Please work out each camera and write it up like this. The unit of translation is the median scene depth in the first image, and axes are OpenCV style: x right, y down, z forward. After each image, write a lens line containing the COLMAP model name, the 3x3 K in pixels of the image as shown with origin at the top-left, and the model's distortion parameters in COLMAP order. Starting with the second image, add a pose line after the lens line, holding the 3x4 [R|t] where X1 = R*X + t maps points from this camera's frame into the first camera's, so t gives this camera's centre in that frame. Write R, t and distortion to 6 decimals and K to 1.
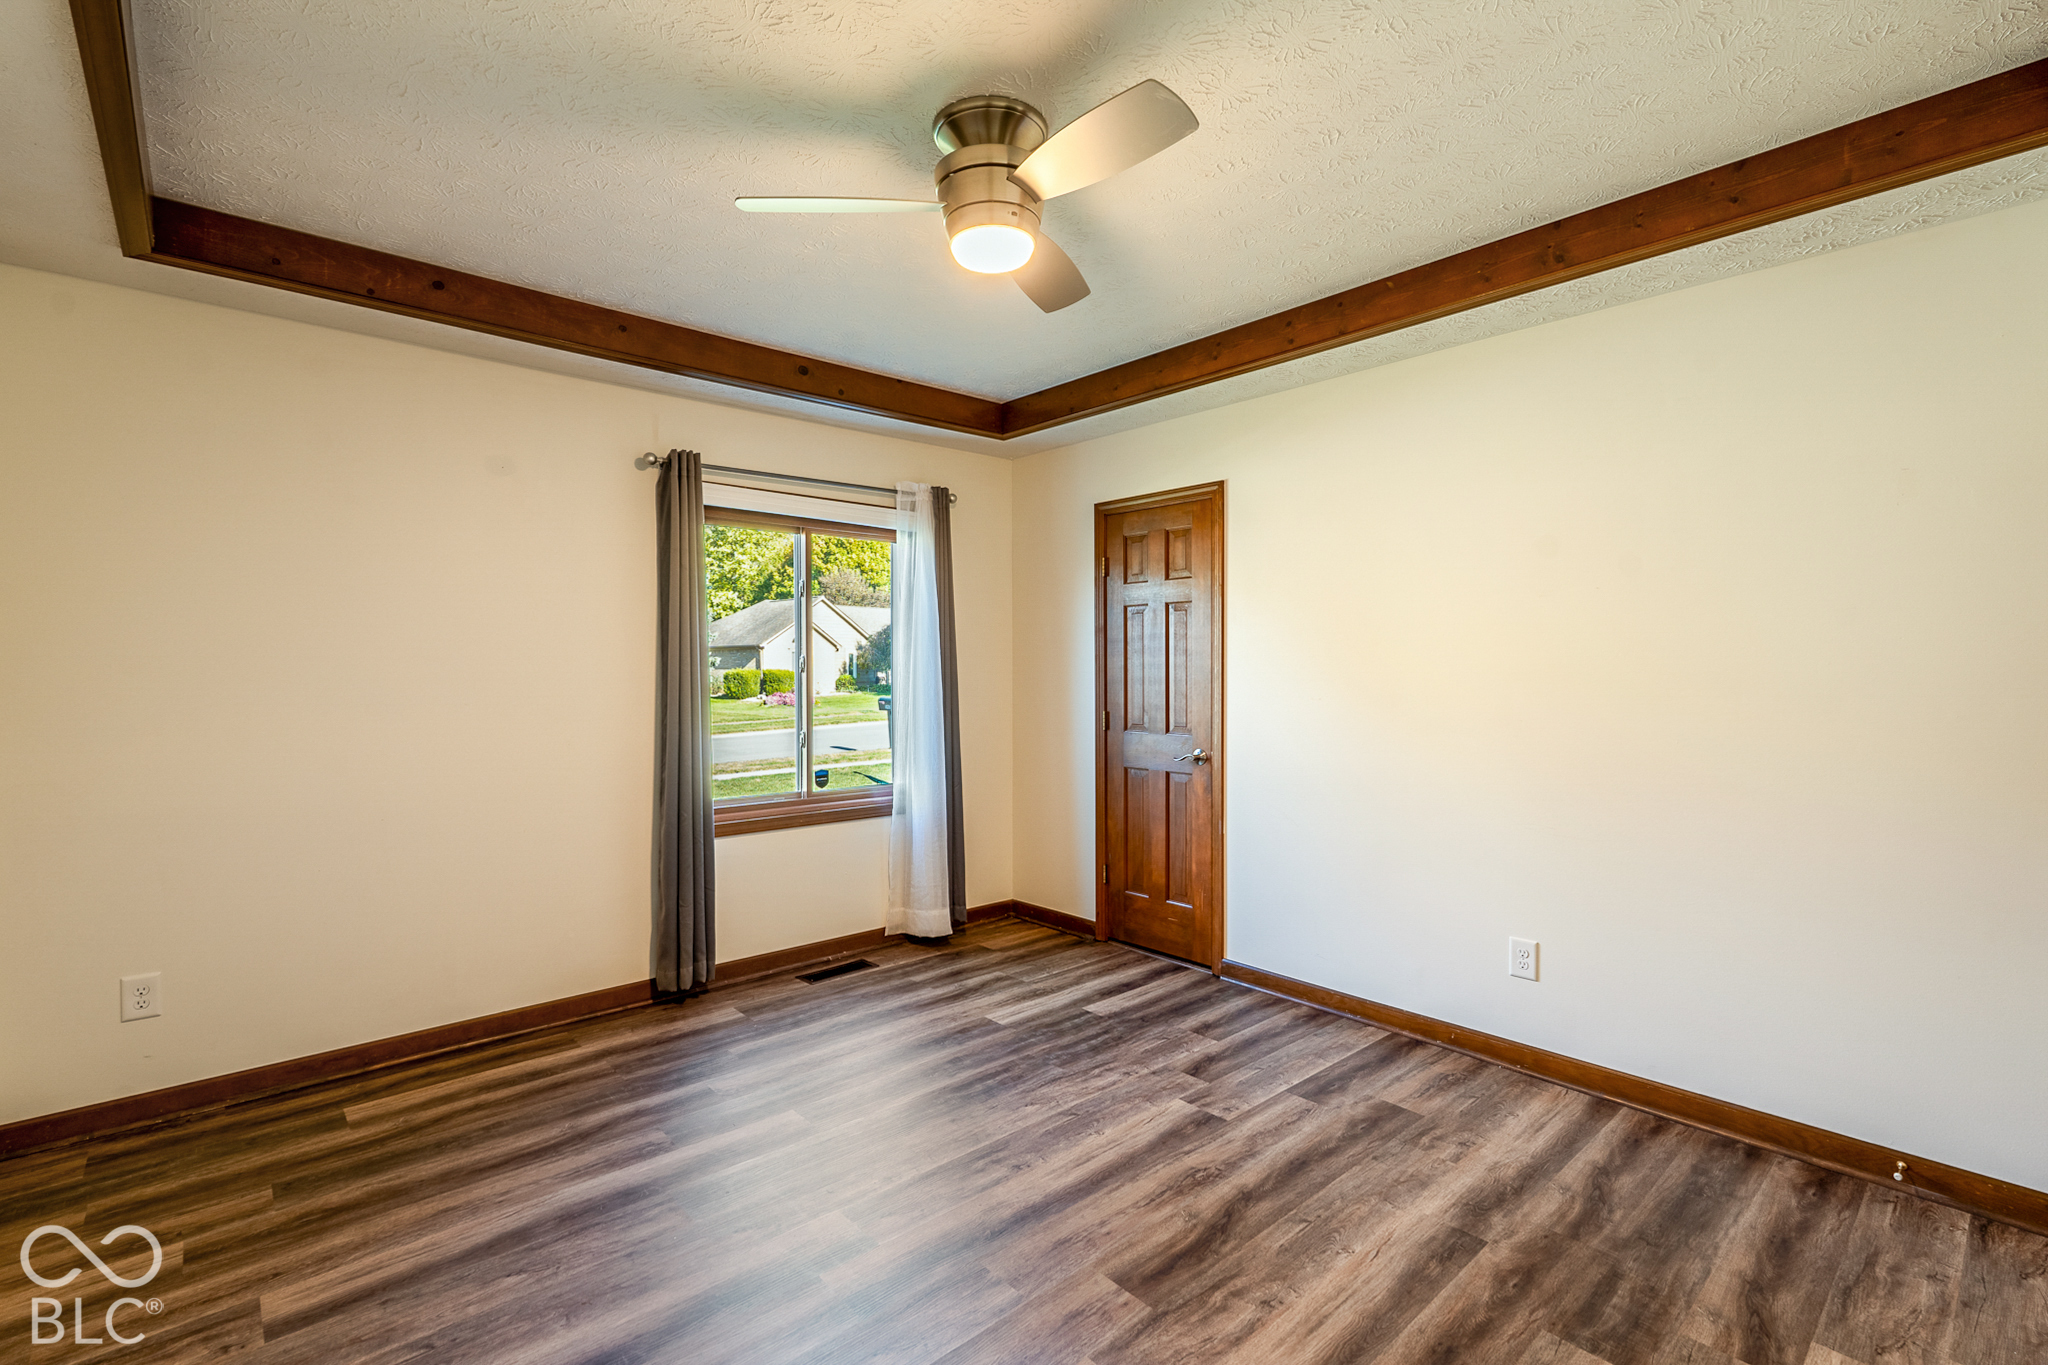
lens RADIAL K [[928.2, 0, 1027.1], [0, 928.2, 680.1], [0, 0, 1]] dist [-0.002812, -0.000727]
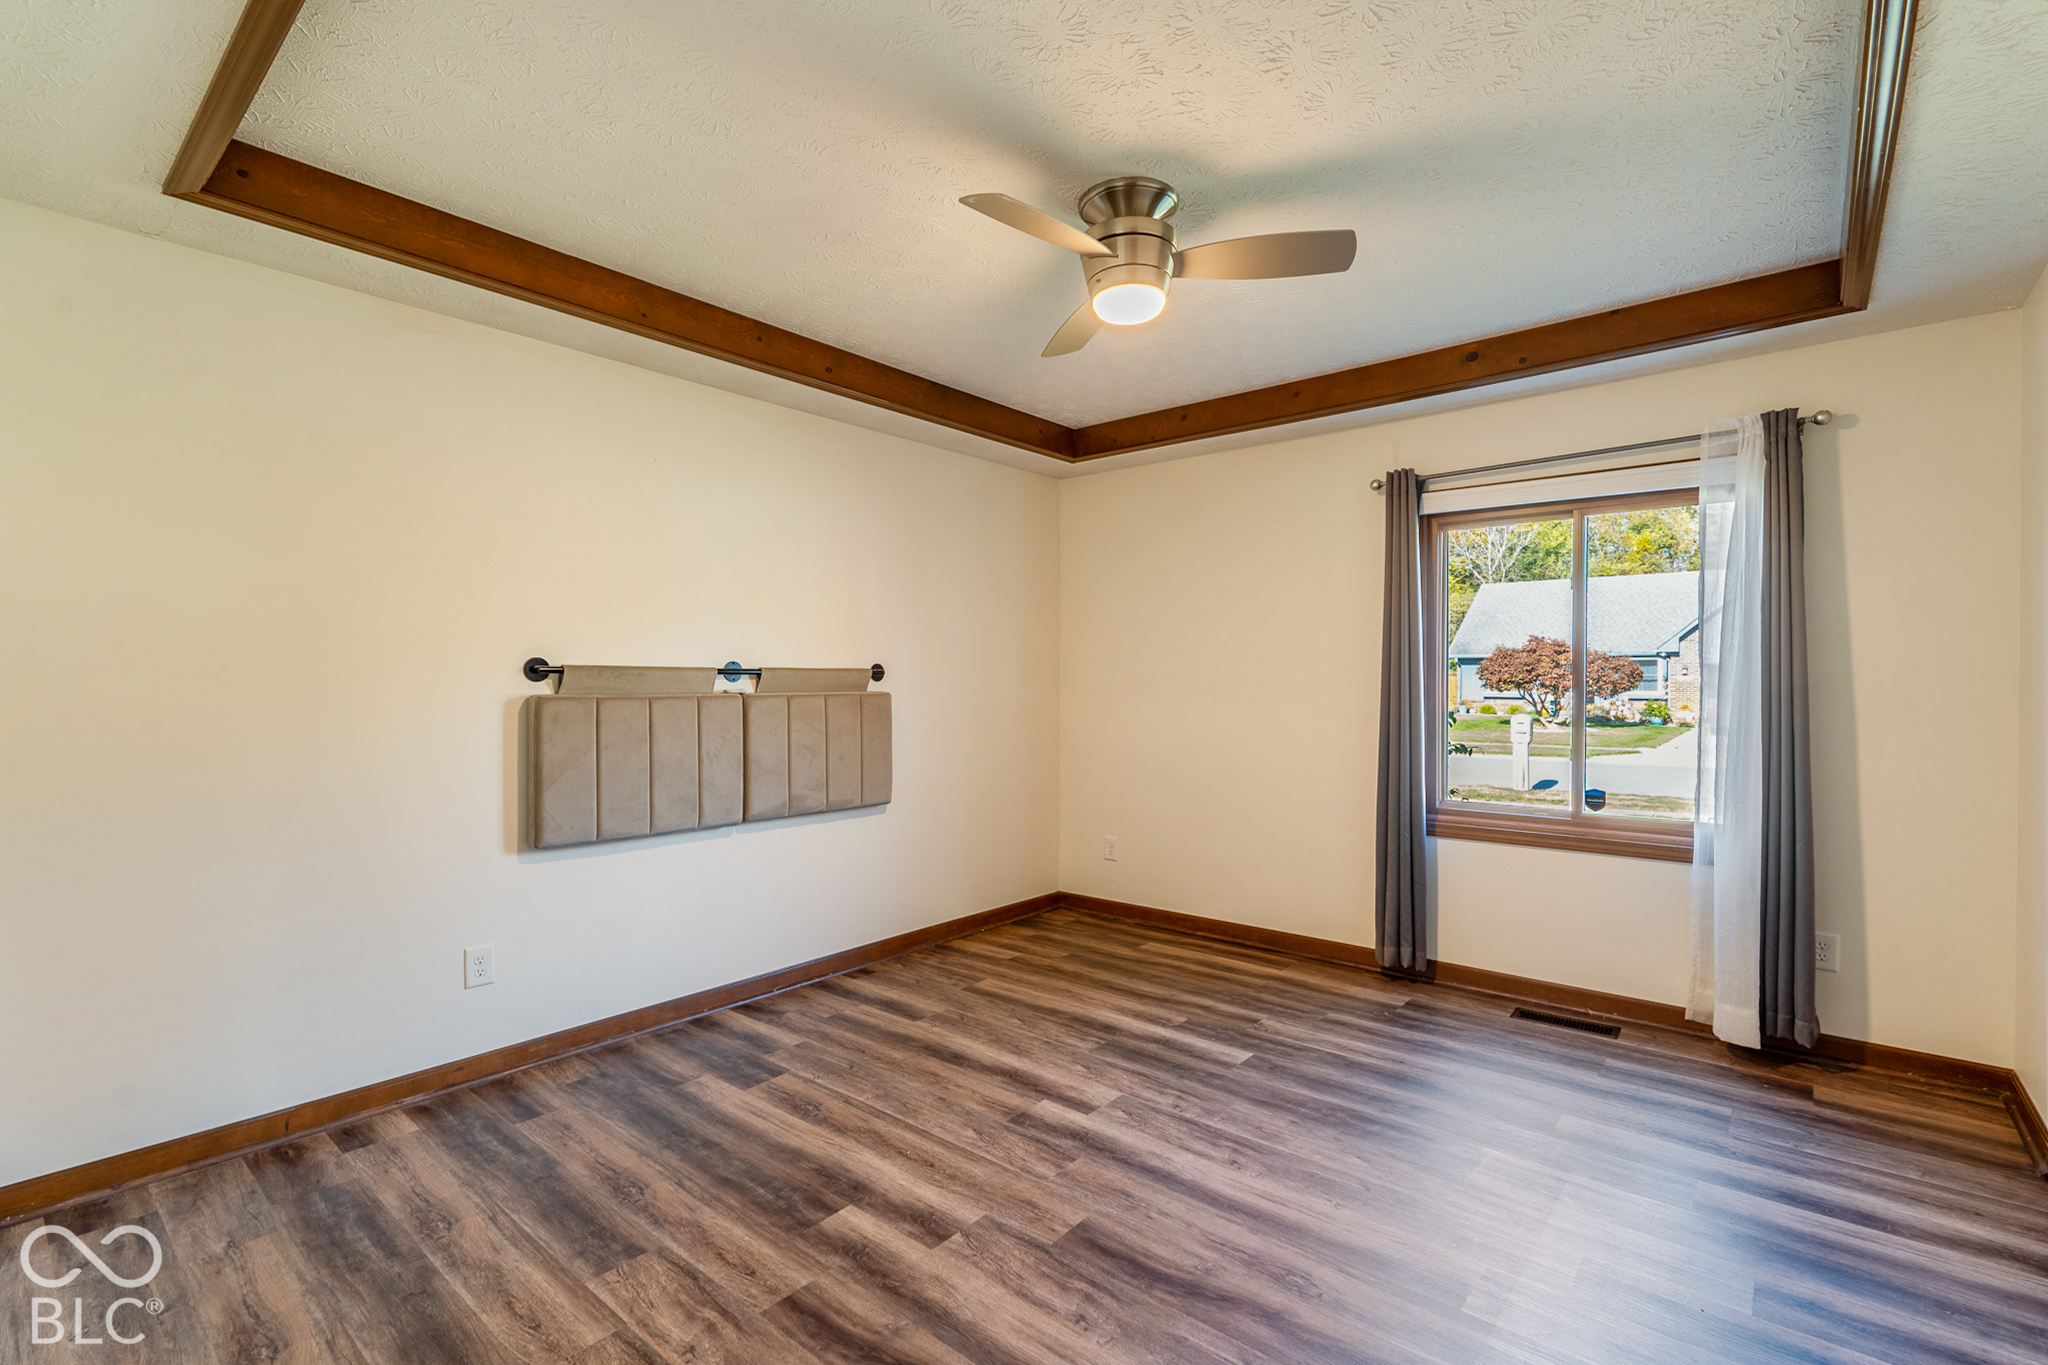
lens RADIAL K [[928.2, 0, 1025.4], [0, 928.2, 681.1], [0, 0, 1]] dist [-0.002812, -0.000727]
pose [[0.130395, 0.006338, -0.991442, 0.663174], [-0.012421, 0.999912, 0.004759, -0.000945], [0.991384, 0.011694, 0.130462, 0.441117]]
